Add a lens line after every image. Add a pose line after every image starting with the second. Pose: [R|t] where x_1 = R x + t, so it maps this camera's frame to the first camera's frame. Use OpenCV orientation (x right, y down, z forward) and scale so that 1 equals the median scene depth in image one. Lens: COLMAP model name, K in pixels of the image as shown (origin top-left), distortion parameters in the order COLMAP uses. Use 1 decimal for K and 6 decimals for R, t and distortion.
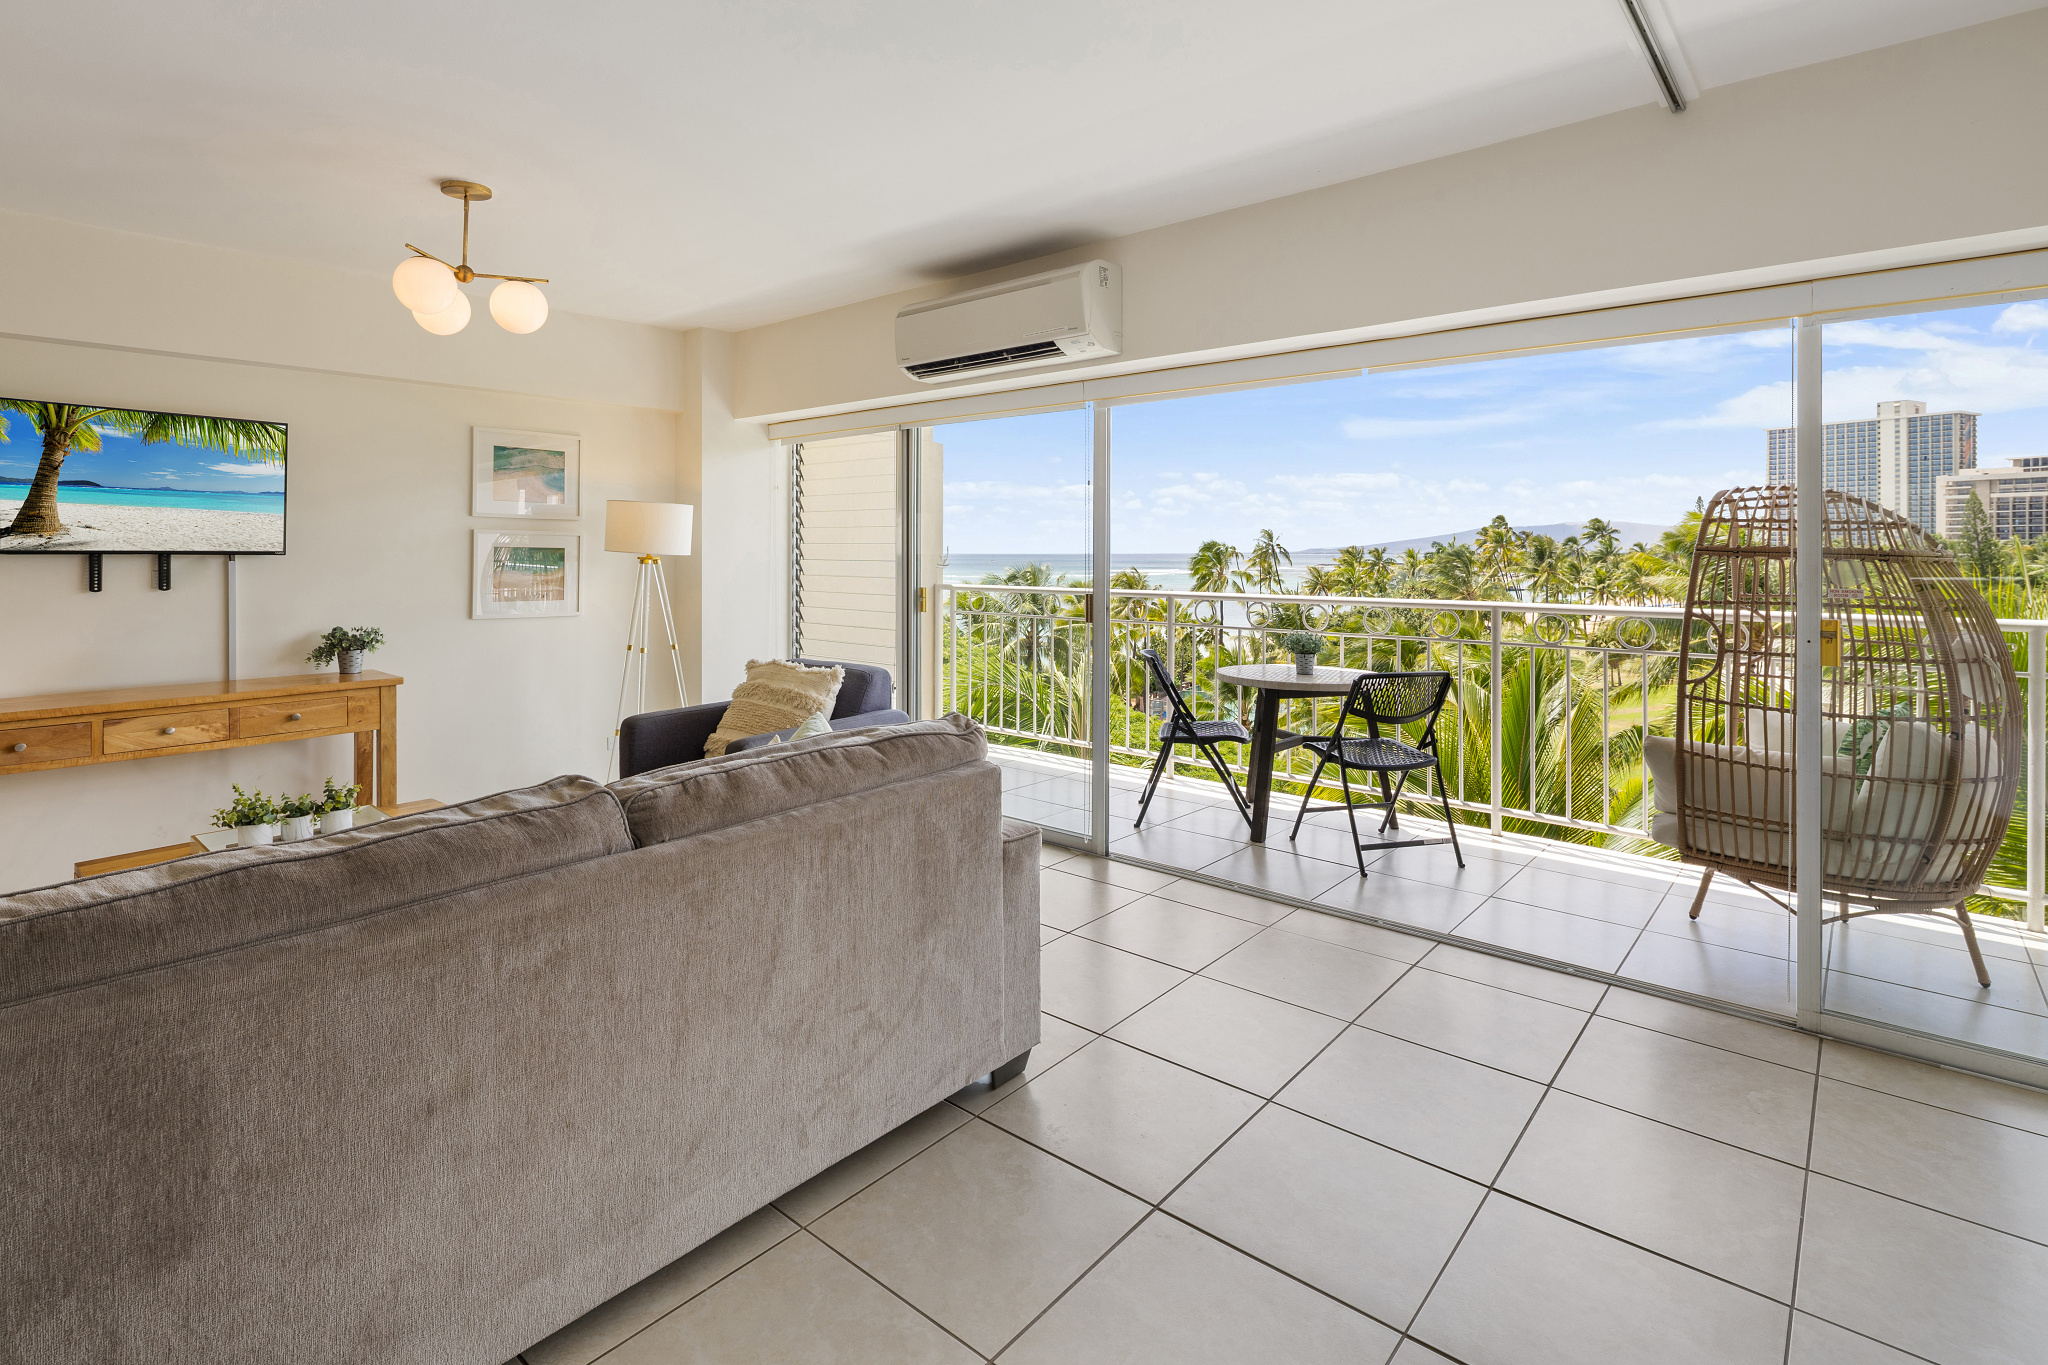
lens RADIAL K [[988.6, 0, 1025.0], [0, 988.6, 685.1], [0, 0, 1]] dist [-0.002144, -0.000695]
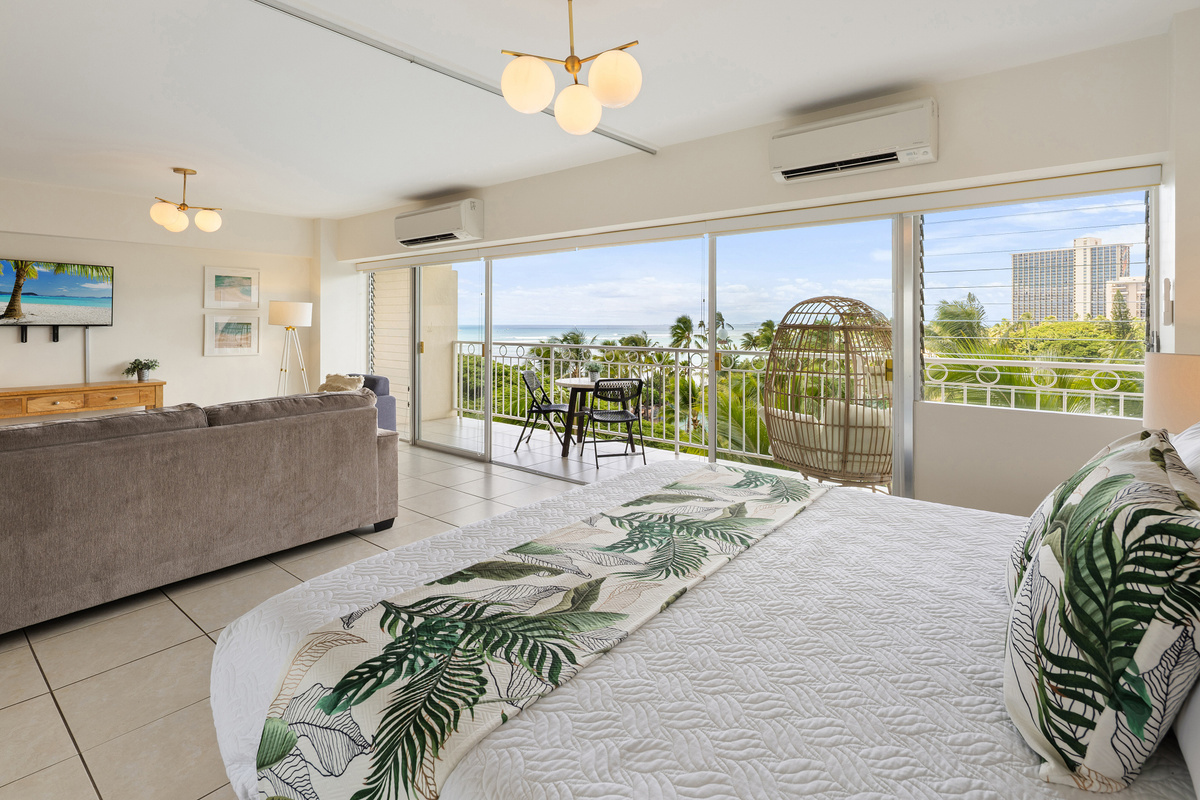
lens RADIAL K [[578.5, 0, 600.0], [0, 578.5, 400.0], [0, 0, 1]] dist [-0.002114, -0.000274]
pose [[0.999700, -0.002386, 0.024391, 0.334226], [0.002461, 0.999992, -0.003018, 0.042911], [-0.024383, 0.003077, 0.999698, -0.343144]]
